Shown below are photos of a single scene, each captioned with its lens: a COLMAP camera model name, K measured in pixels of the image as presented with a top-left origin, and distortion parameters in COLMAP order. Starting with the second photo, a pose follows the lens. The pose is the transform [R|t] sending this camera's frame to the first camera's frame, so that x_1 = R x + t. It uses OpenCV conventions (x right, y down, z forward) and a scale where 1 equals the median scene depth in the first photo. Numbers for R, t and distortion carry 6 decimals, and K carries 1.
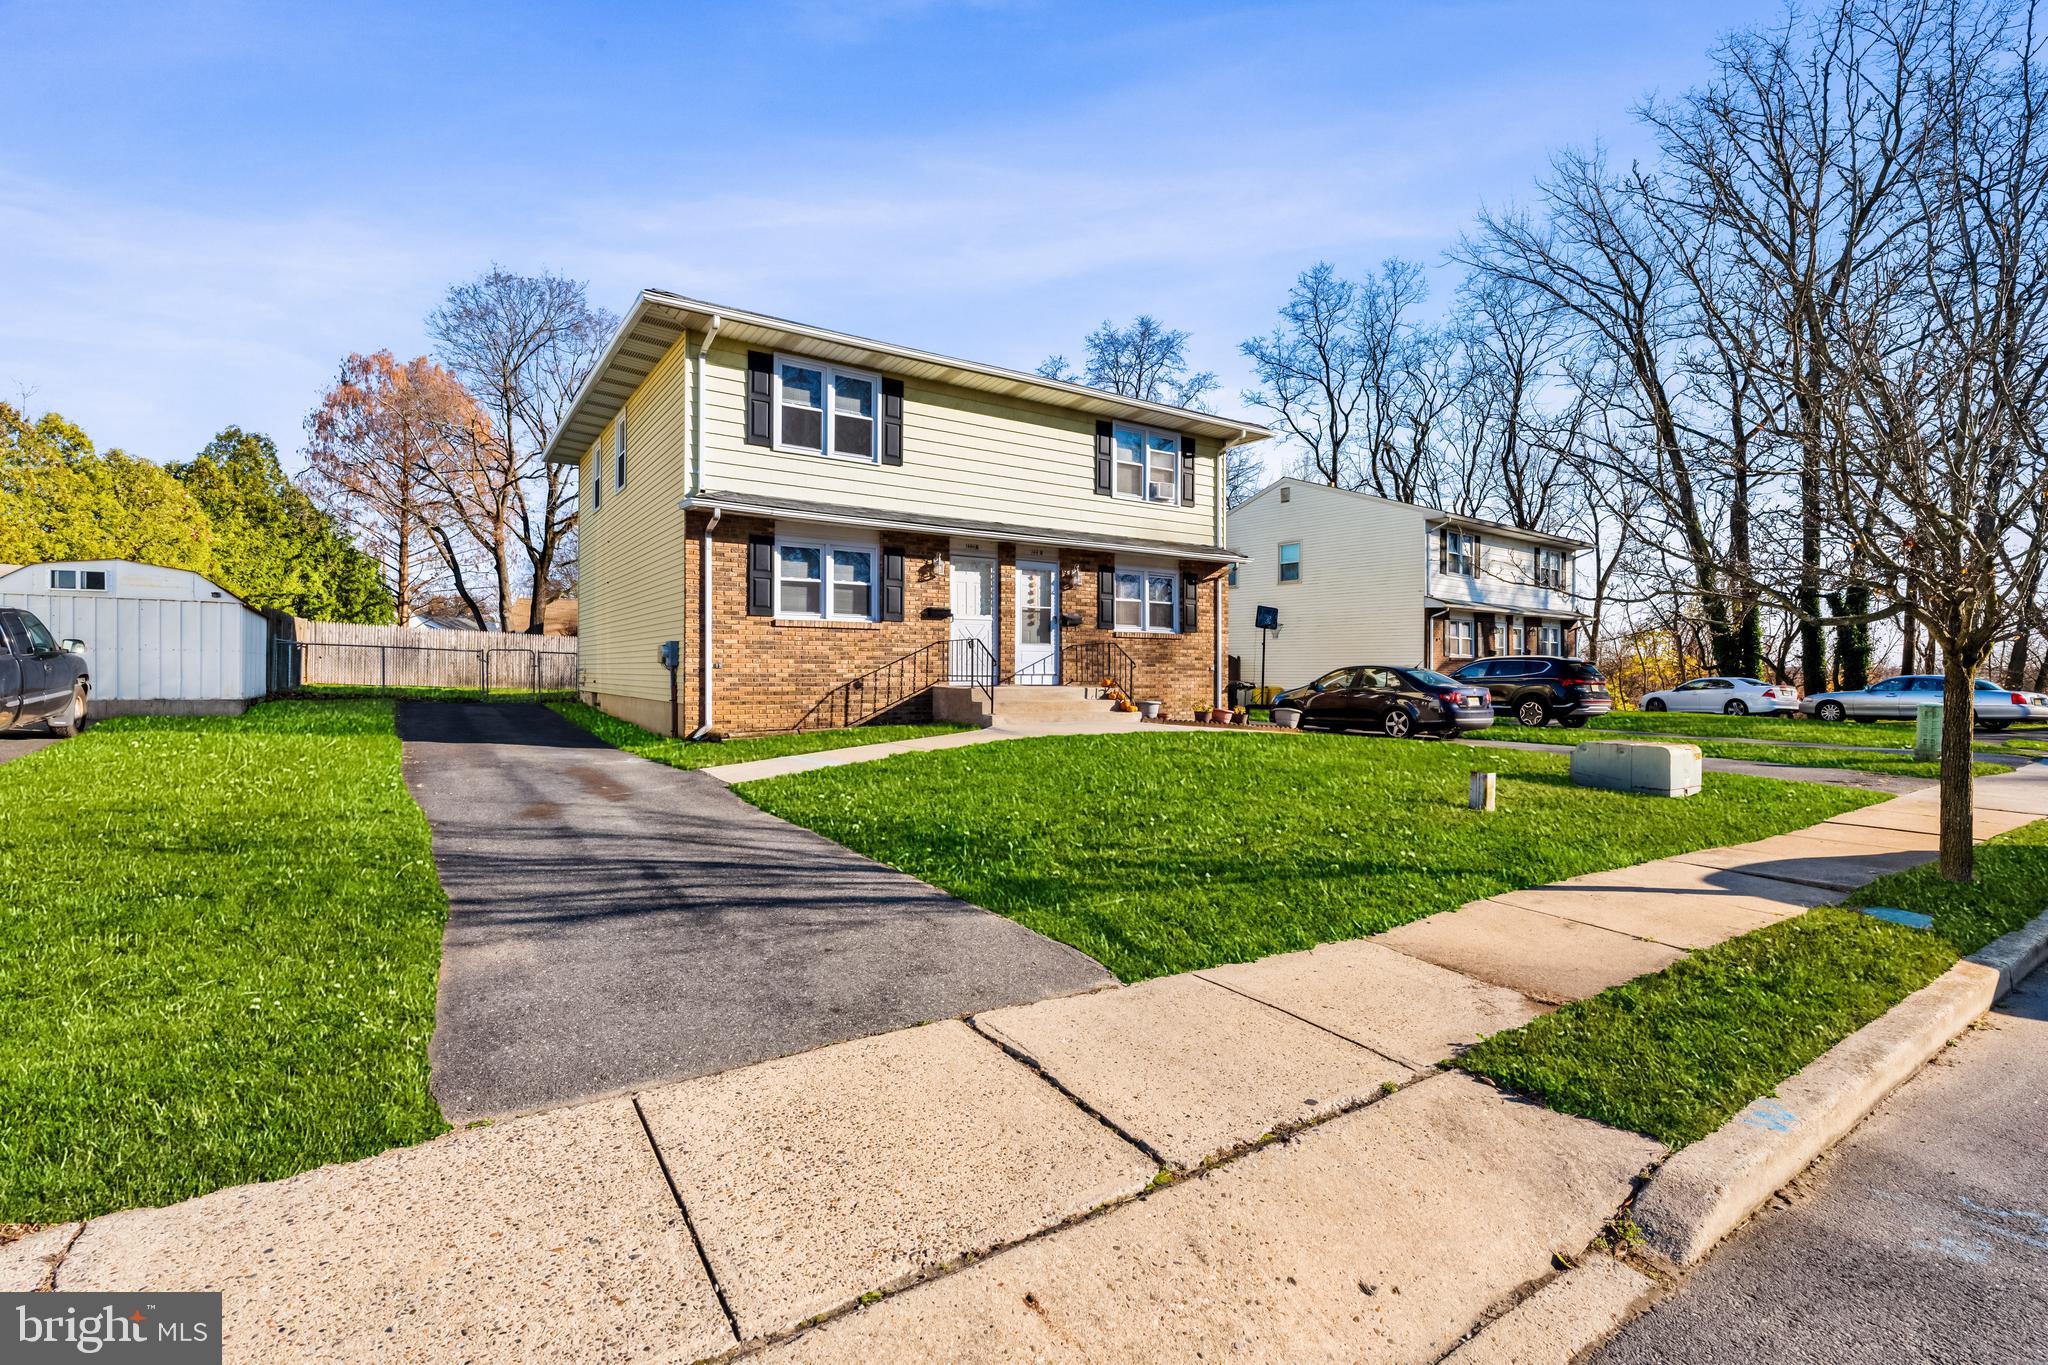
lens RADIAL K [[920.5, 0, 1023.5], [0, 920.5, 666.7], [0, 0, 1]] dist [-0.001295, 0.000653]
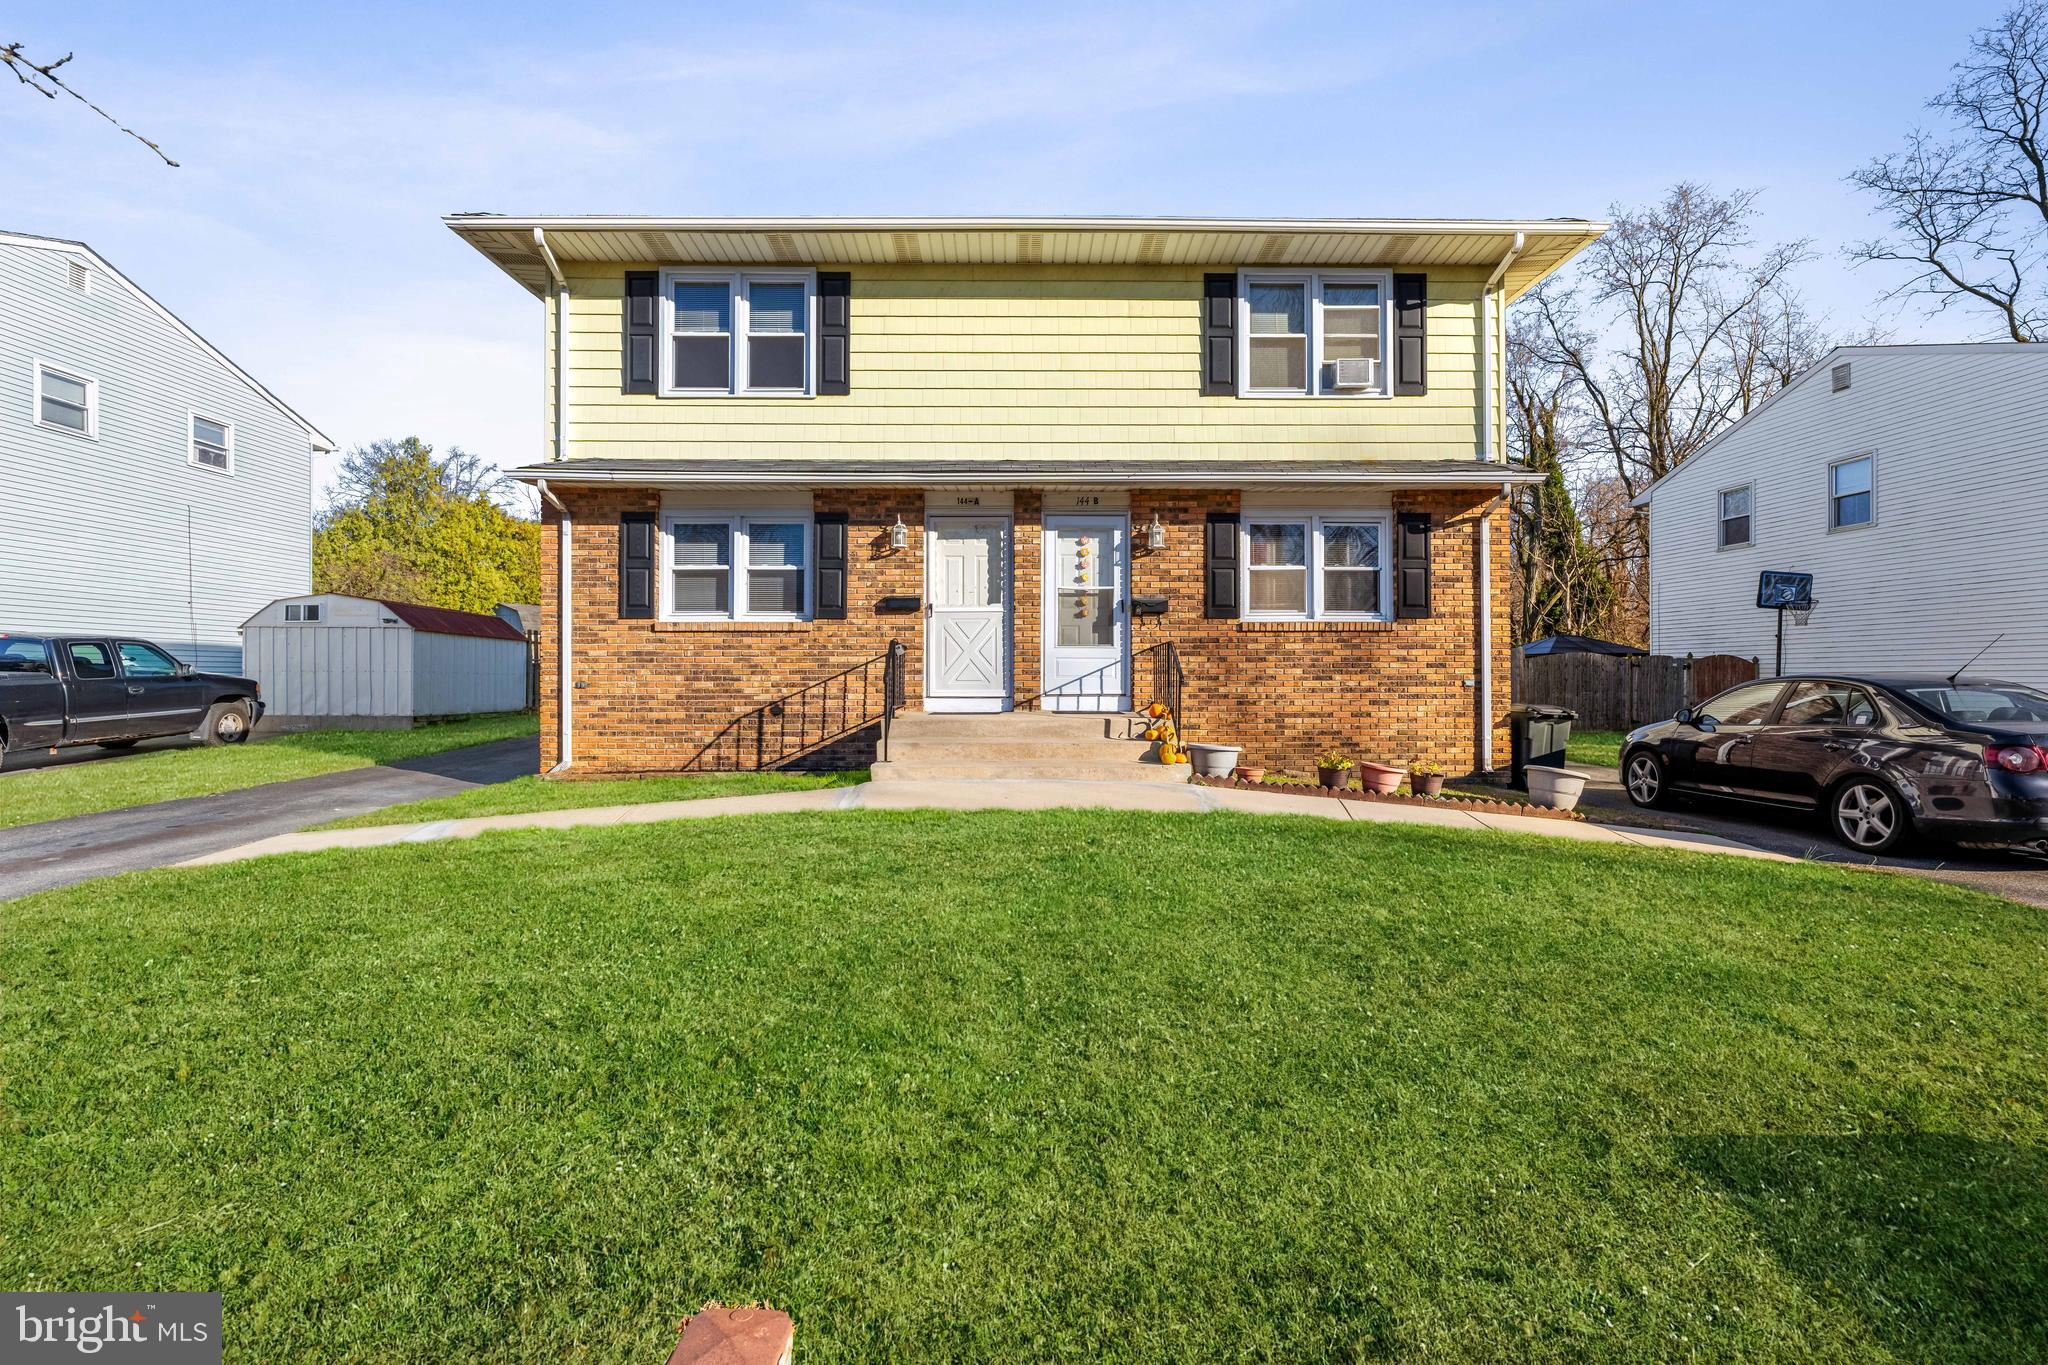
lens RADIAL K [[920.5, 0, 1023.5], [0, 920.5, 666.7], [0, 0, 1]] dist [-0.001295, 0.000653]
pose [[0.835821, -0.013795, -0.548829, 0.339883], [0.007853, 0.999882, -0.013173, -0.002858], [0.548946, 0.006700, 0.835831, 0.473910]]
